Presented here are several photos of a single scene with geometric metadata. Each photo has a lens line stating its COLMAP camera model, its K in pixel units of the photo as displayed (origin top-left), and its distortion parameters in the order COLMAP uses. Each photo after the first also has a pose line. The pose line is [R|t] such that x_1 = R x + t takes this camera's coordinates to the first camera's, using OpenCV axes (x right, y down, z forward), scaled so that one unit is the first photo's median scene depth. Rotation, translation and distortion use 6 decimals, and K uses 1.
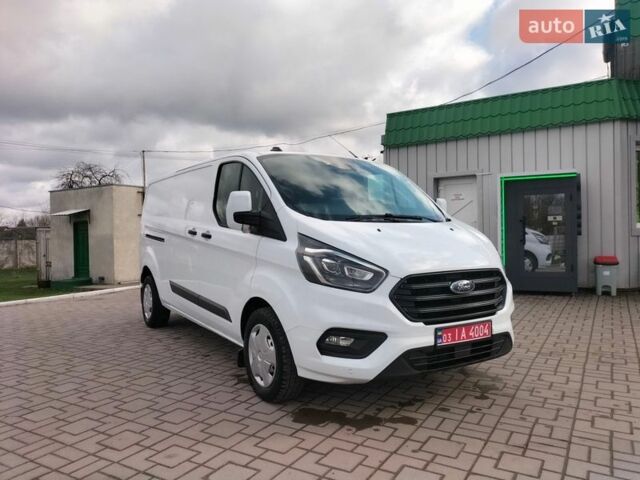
lens RADIAL K [[471.0, 0, 320.6], [0, 471.0, 239.4], [0, 0, 1]] dist [0.032982, -0.036134]
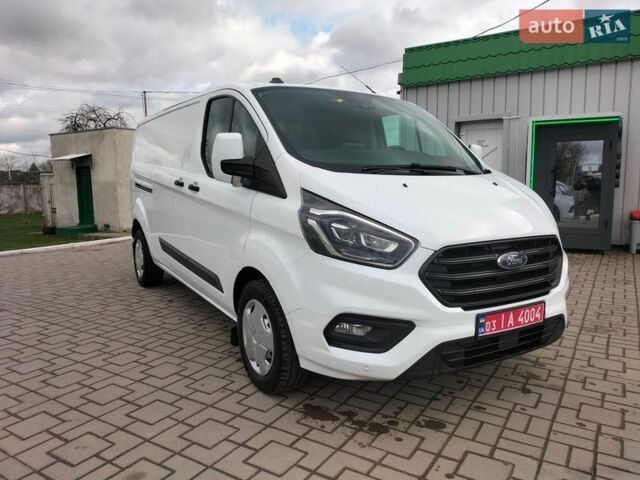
lens RADIAL K [[471.0, 0, 330.7], [0, 471.0, 246.8], [0, 0, 1]] dist [0.032982, -0.036134]
pose [[0.999972, 0.007372, 0.000902, 0.001243], [-0.007427, 0.991940, 0.126487, -0.015177], [0.000038, -0.126490, 0.991968, 0.200363]]
